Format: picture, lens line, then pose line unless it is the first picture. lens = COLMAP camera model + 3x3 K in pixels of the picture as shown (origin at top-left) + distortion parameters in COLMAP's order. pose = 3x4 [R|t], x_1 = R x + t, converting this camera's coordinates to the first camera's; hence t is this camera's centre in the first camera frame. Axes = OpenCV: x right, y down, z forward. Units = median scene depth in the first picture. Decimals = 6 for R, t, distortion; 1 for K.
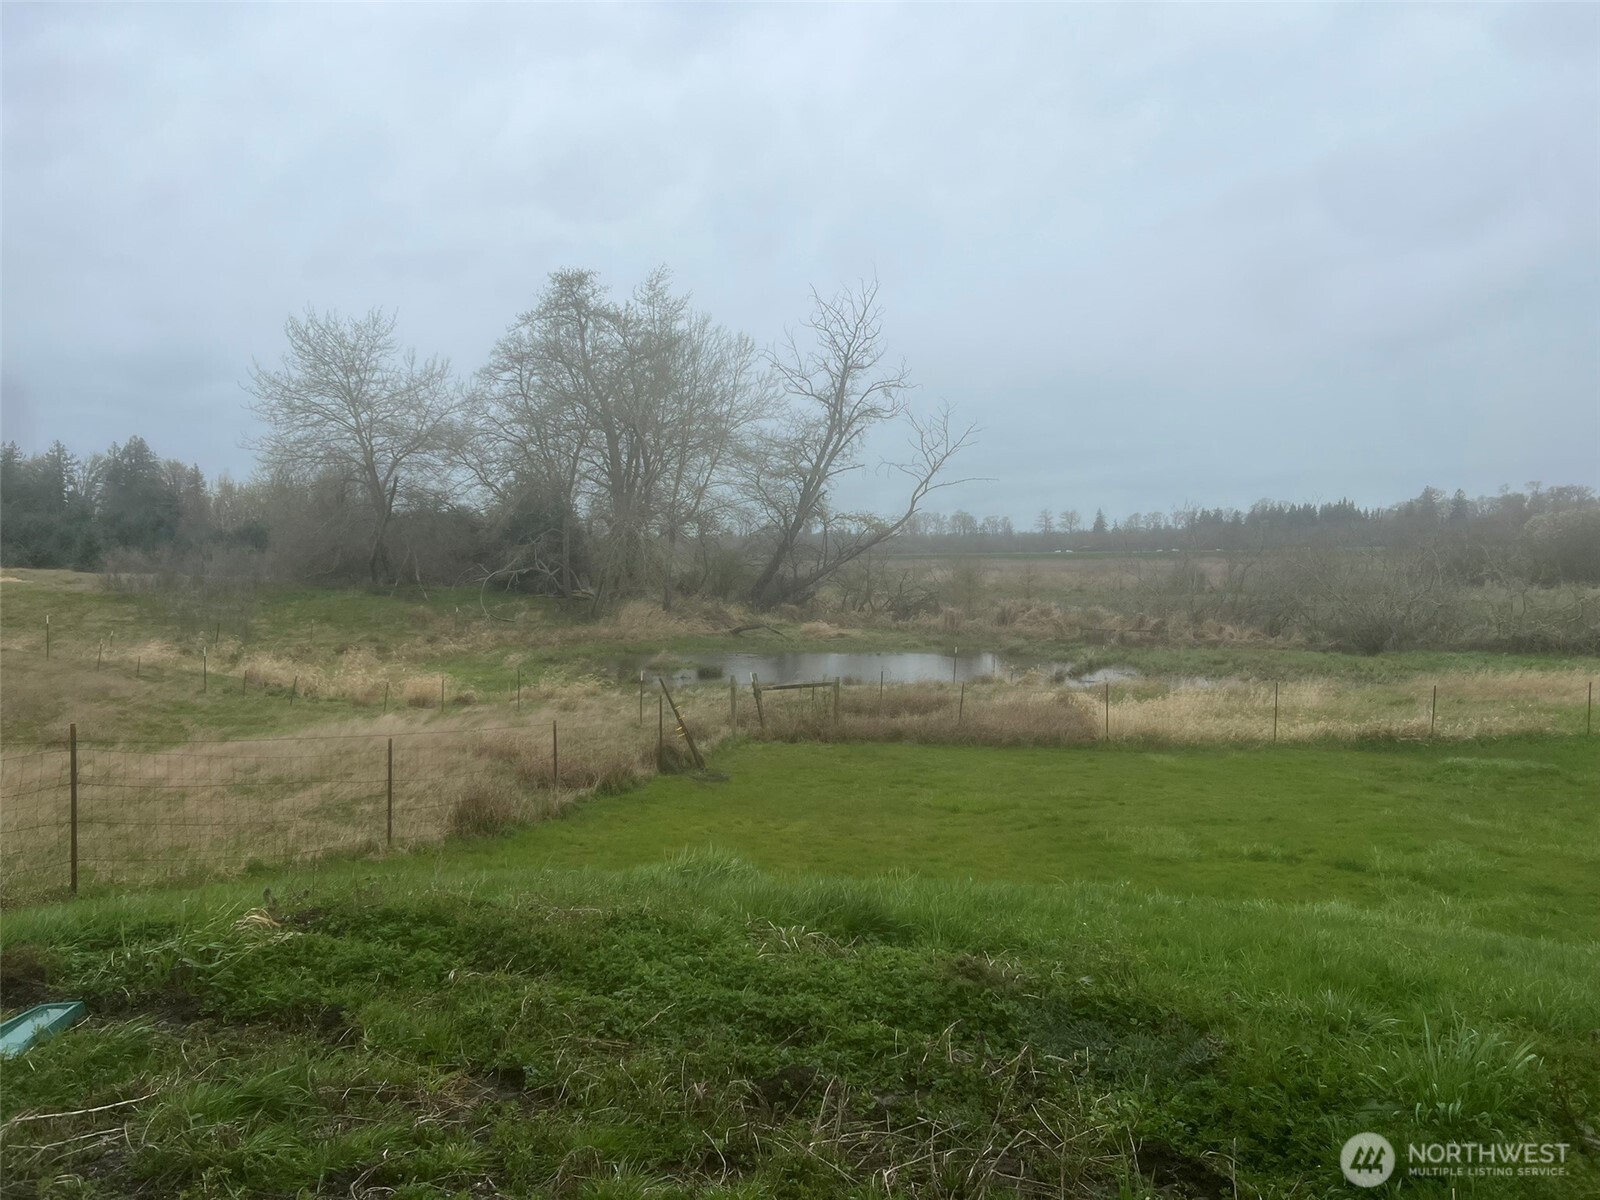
lens RADIAL K [[1207.3, 0, 811.3], [0, 1207.3, 655.8], [0, 0, 1]] dist [0.032997, -0.017858]
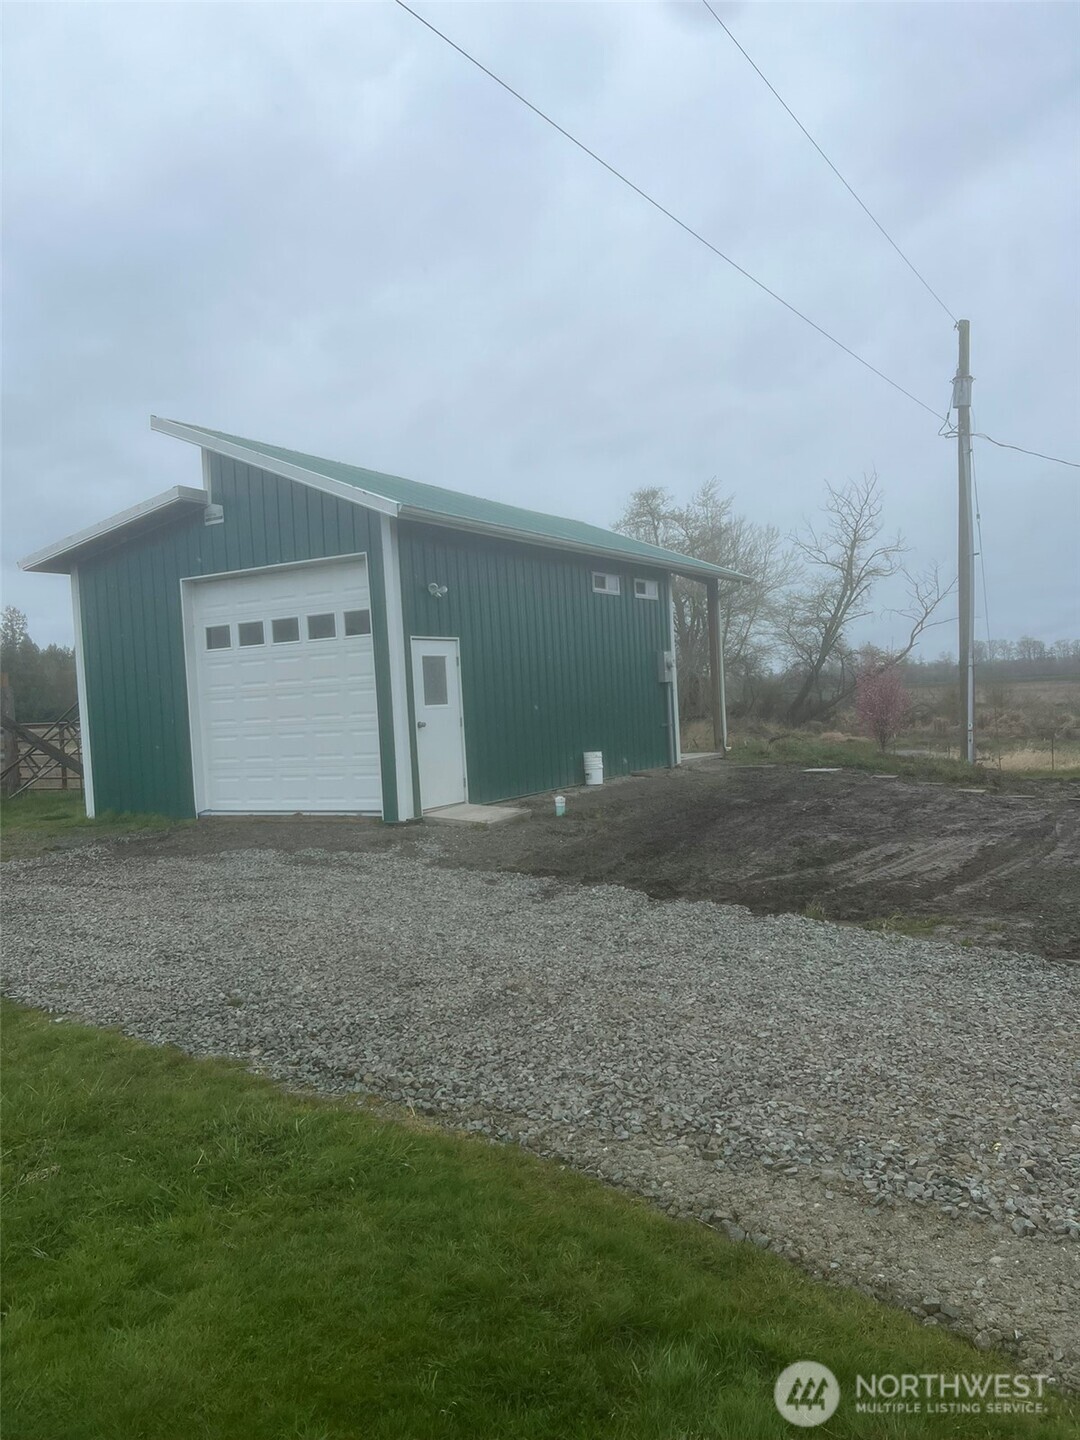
lens RADIAL K [[1086.6, 0, 531.2], [0, 1086.6, 721.0], [0, 0, 1]] dist [0.032997, -0.017858]
pose [[0.950962, -0.040386, -0.306660, 0.050762], [0.022090, 0.997775, -0.062903, 0.025239], [0.308518, 0.053045, 0.949738, -0.225284]]
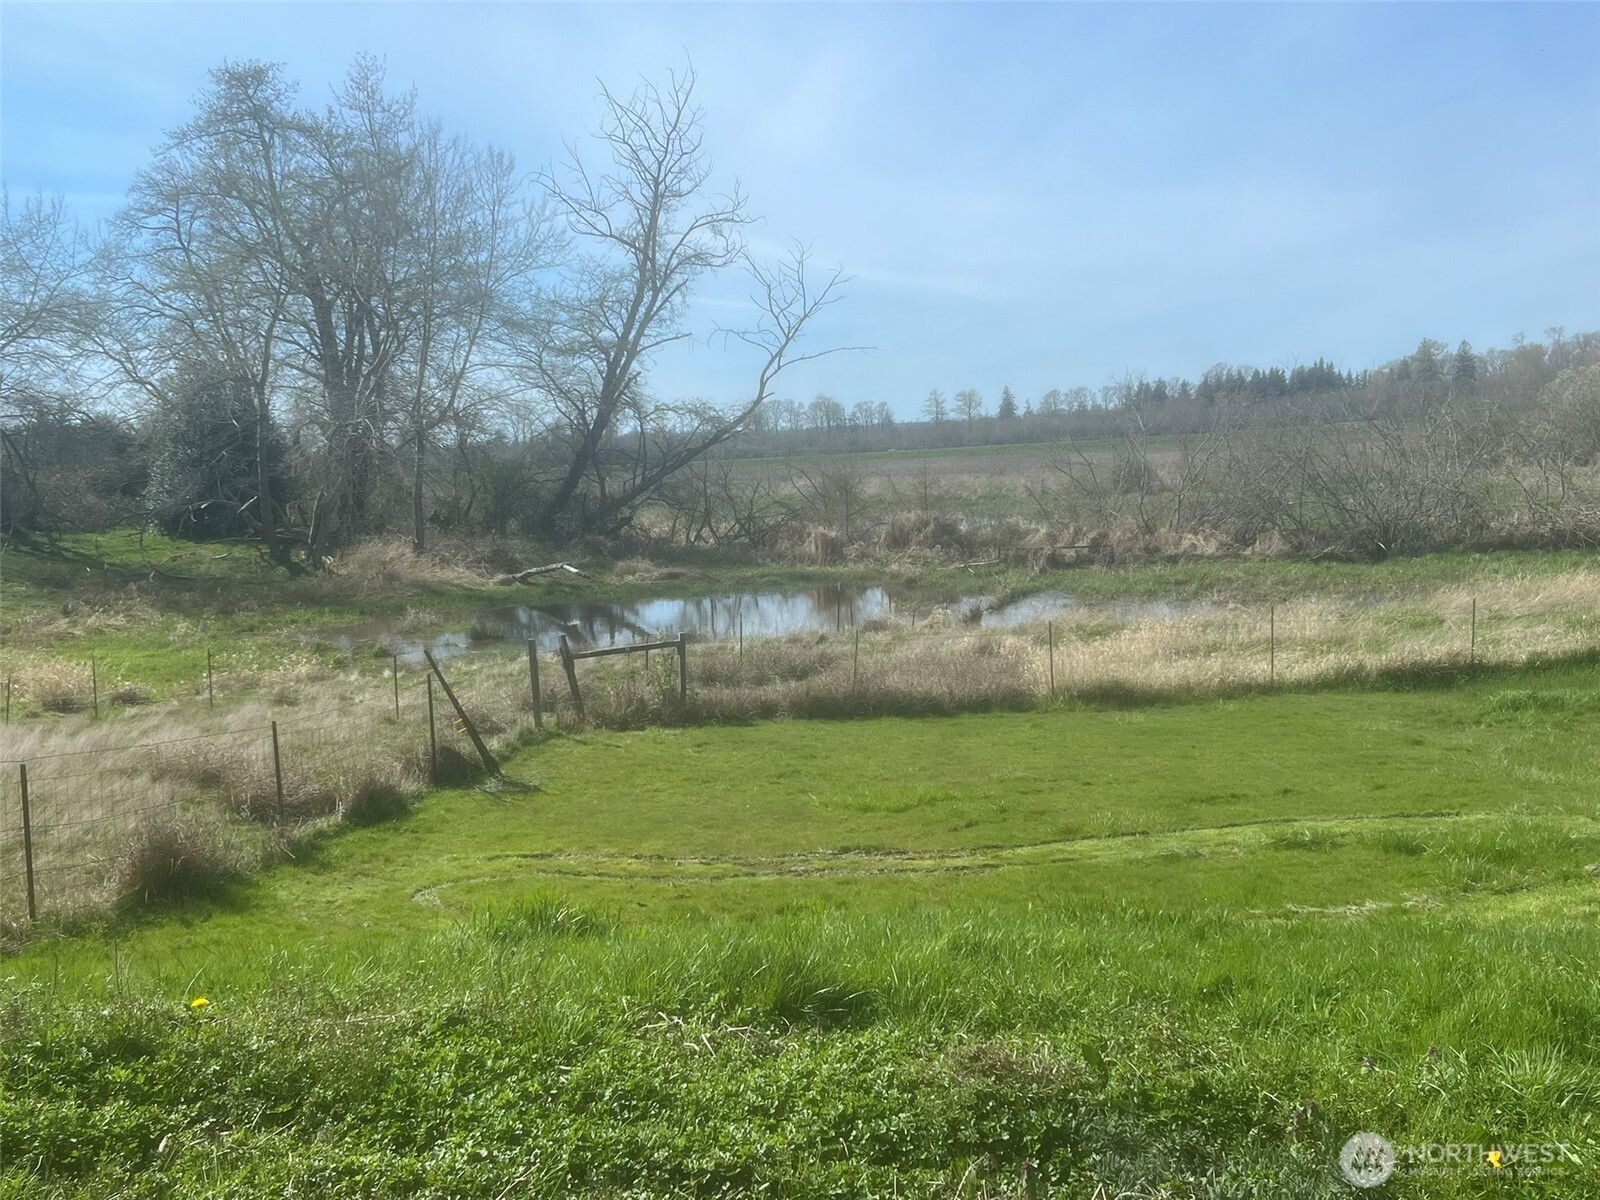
lens RADIAL K [[1665.6, 0, 839.6], [0, 1665.6, 658.7], [0, 0, 1]] dist [0.021199, 0.000000]
pose [[0.990168, -0.060282, 0.126228, -0.004838], [0.055848, 0.997701, 0.038380, 0.000221], [-0.128251, -0.030953, 0.991259, 0.011349]]
